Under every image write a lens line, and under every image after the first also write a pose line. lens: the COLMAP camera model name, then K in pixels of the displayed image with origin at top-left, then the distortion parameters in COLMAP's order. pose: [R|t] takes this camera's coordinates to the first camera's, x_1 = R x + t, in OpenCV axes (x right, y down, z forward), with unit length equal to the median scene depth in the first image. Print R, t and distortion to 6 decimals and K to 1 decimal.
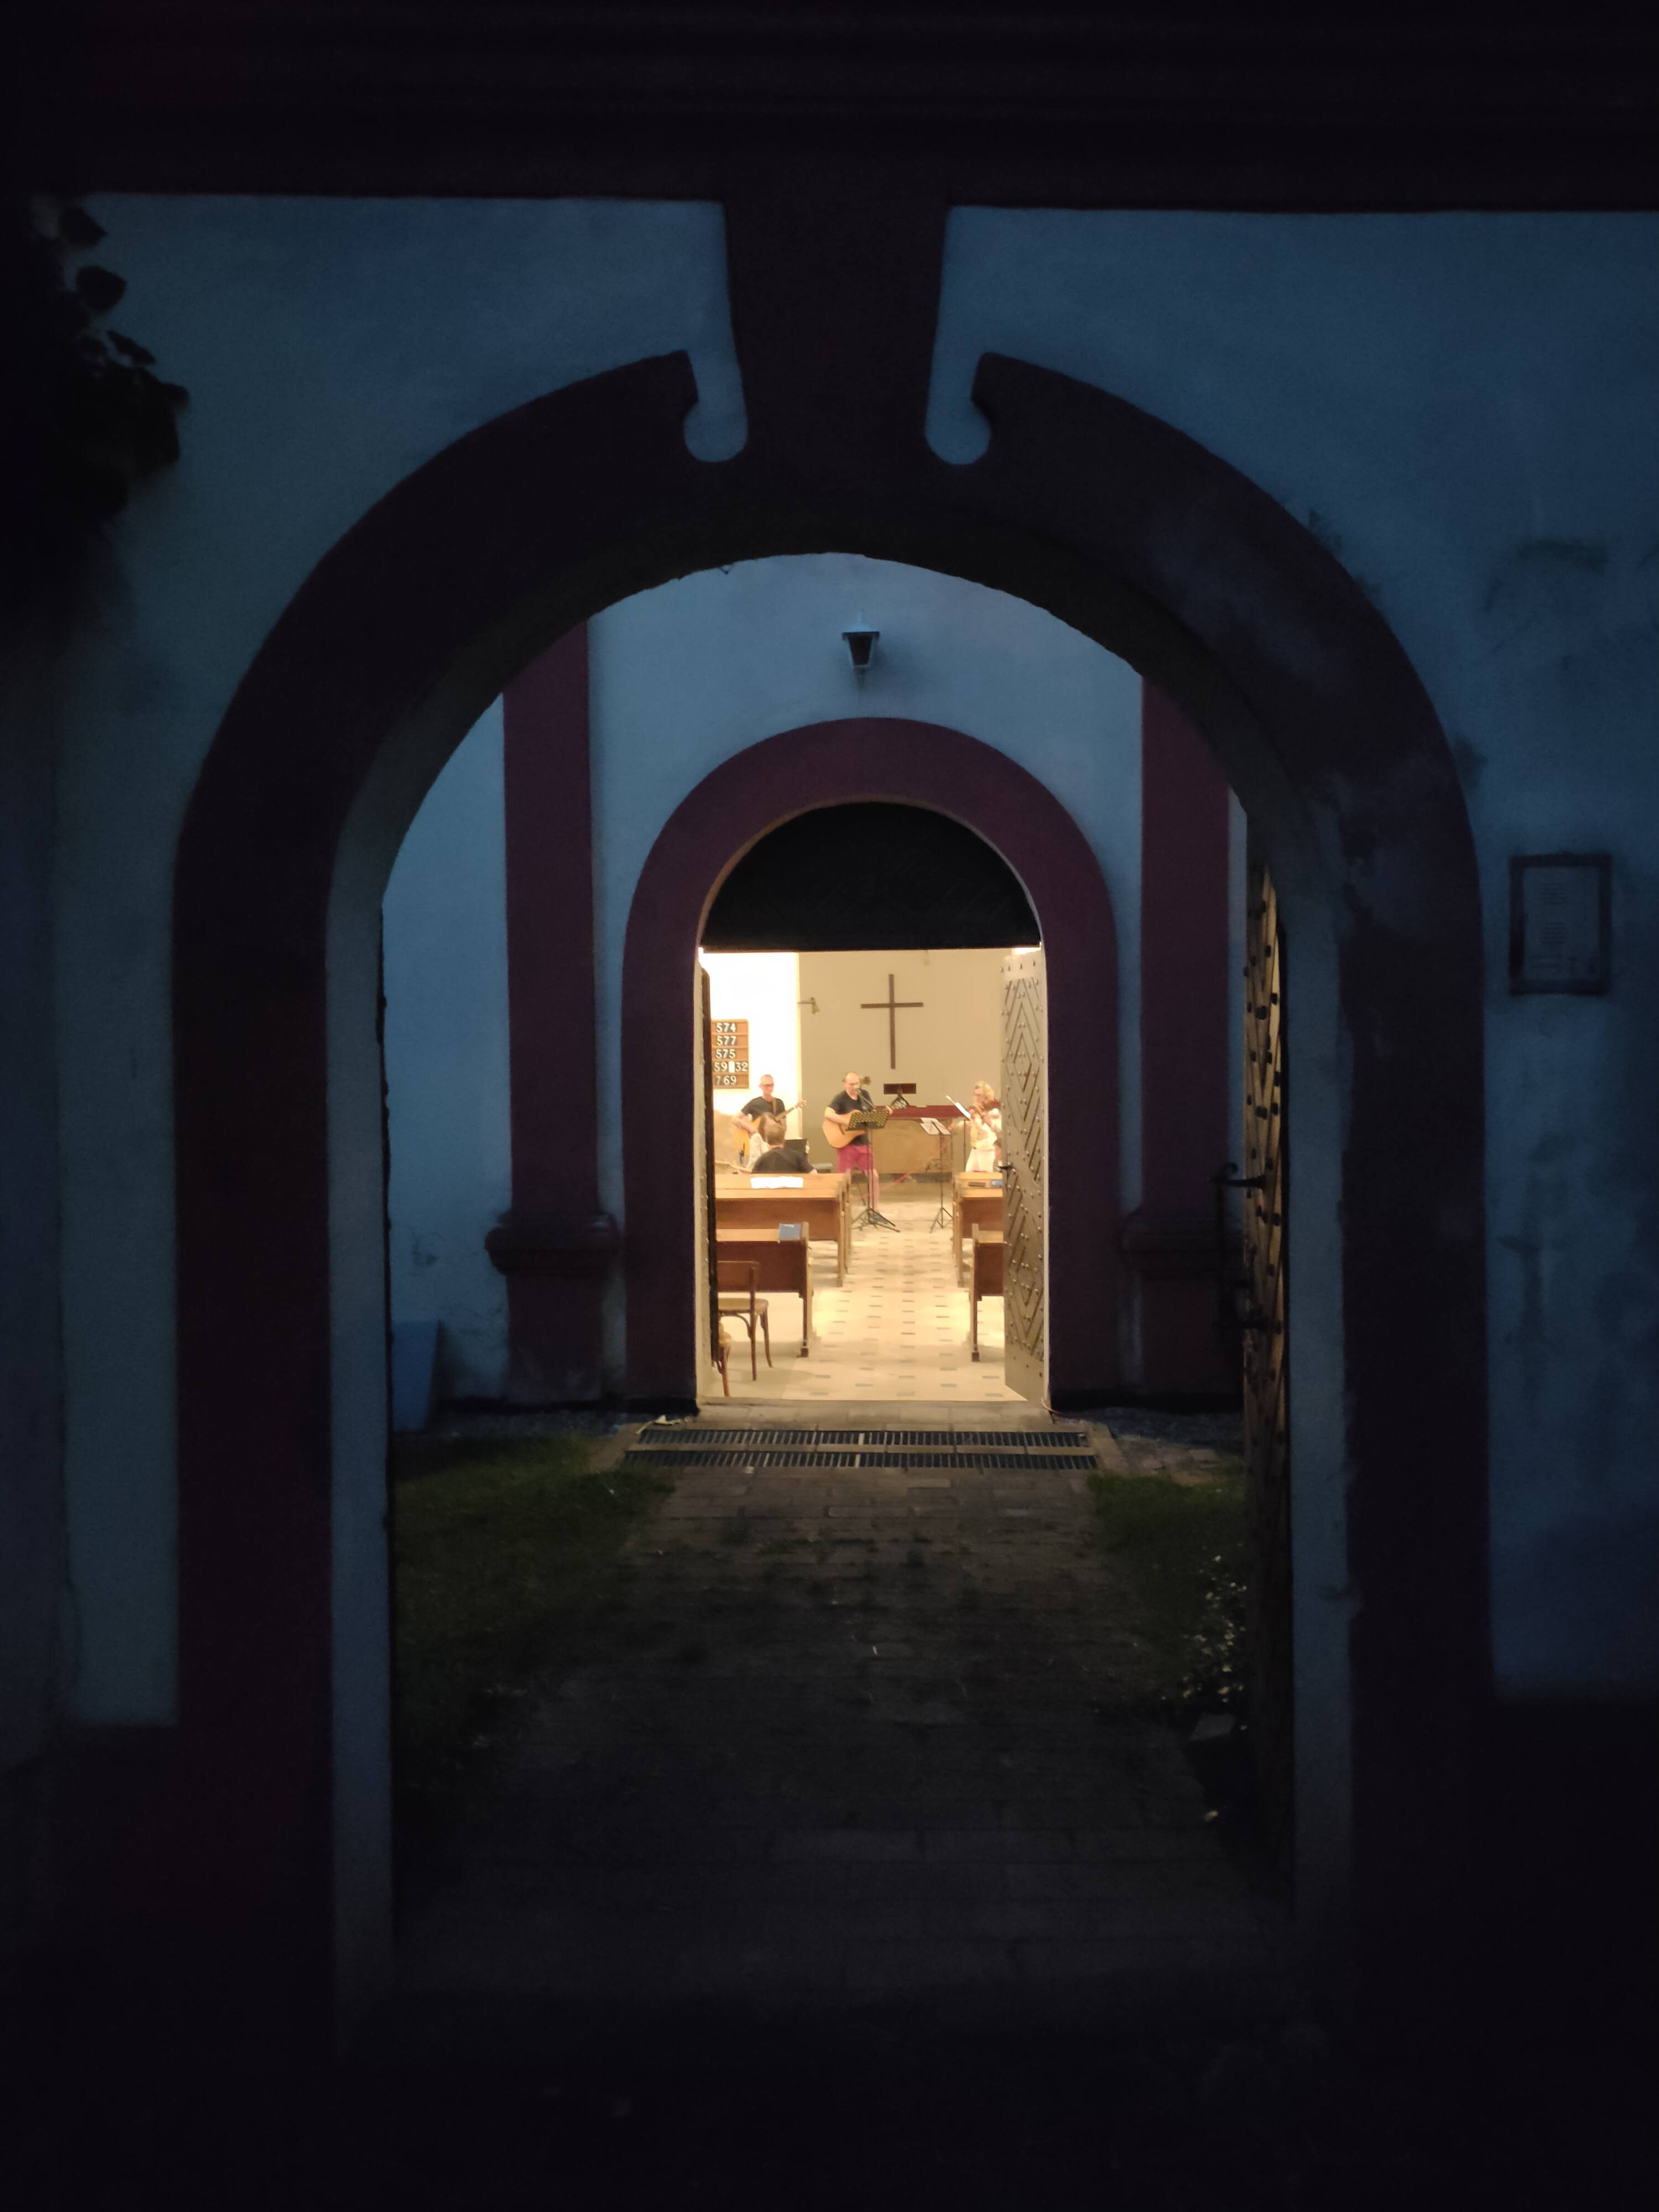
lens RADIAL K [[1617.0, 0, 823.1], [0, 1617.0, 1111.5], [0, 0, 1]] dist [0.063906, -0.066467]
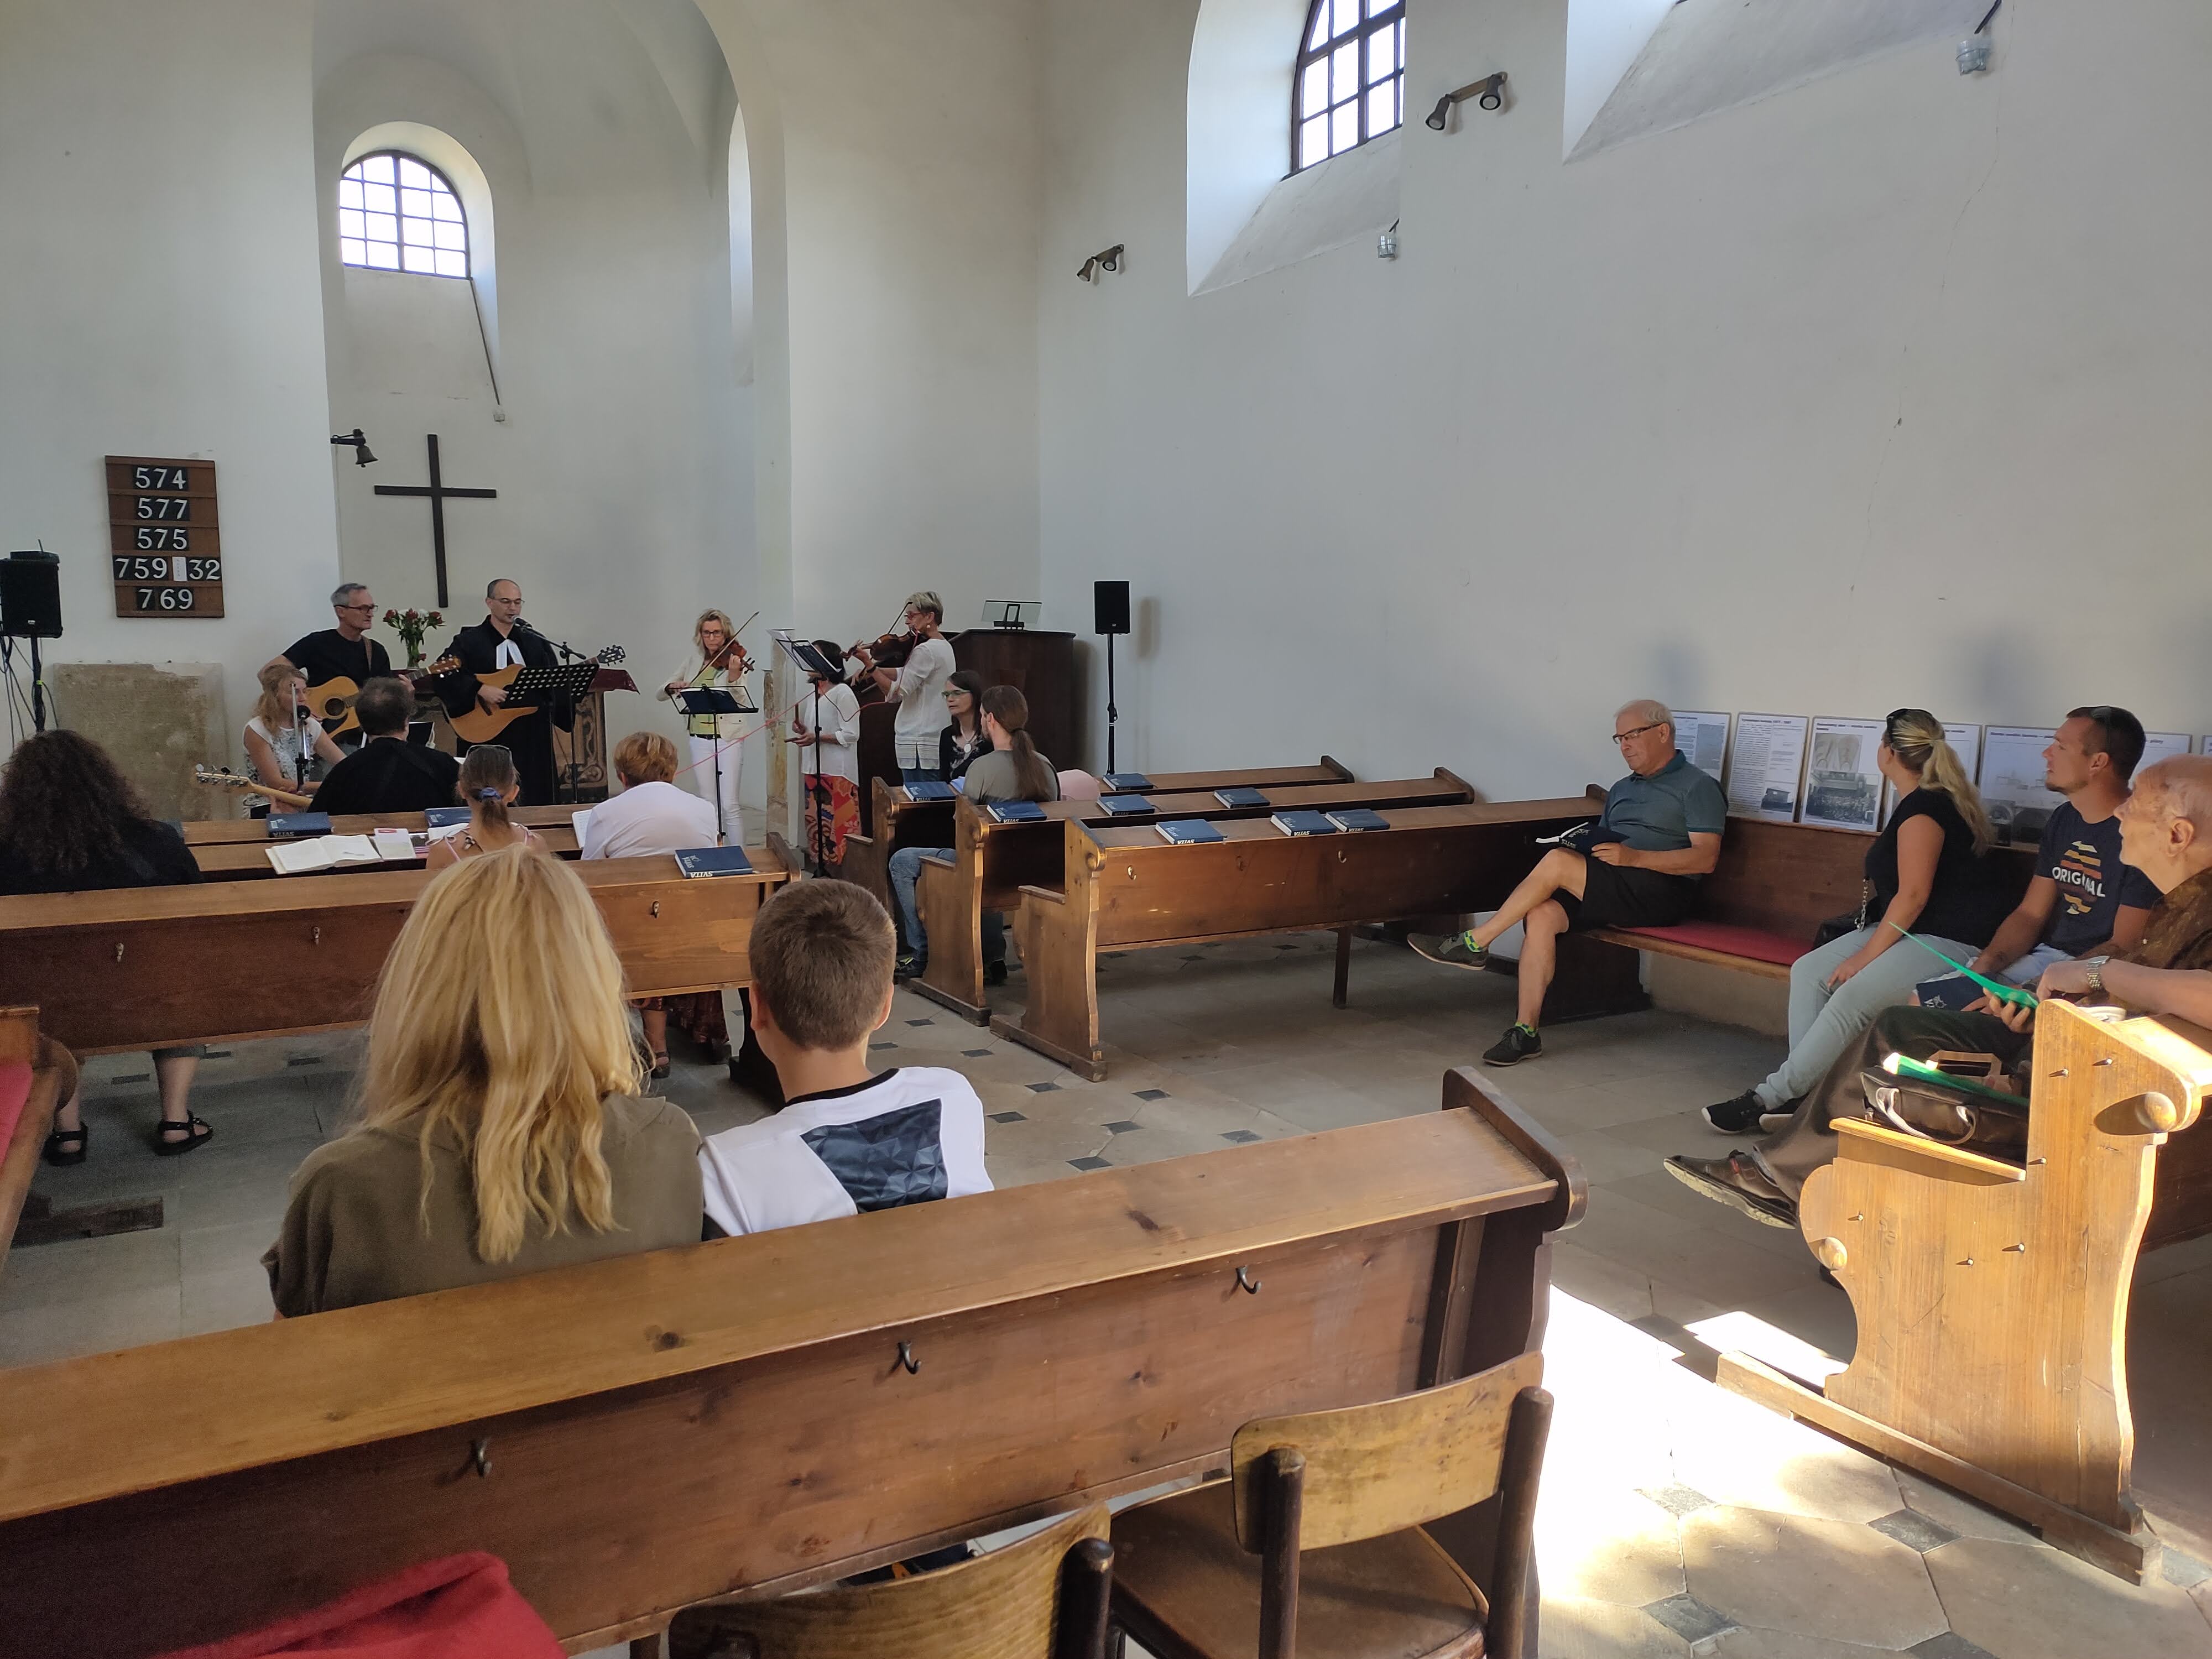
lens RADIAL K [[1617.0, 0, 1092.8], [0, 1617.0, 830.3], [0, 0, 1]] dist [0.063906, -0.066467]
pose [[0.847621, -0.054538, 0.527792, -0.196758], [0.014759, 0.996742, 0.079293, 0.027032], [-0.530397, -0.059421, 0.845665, 1.116728]]
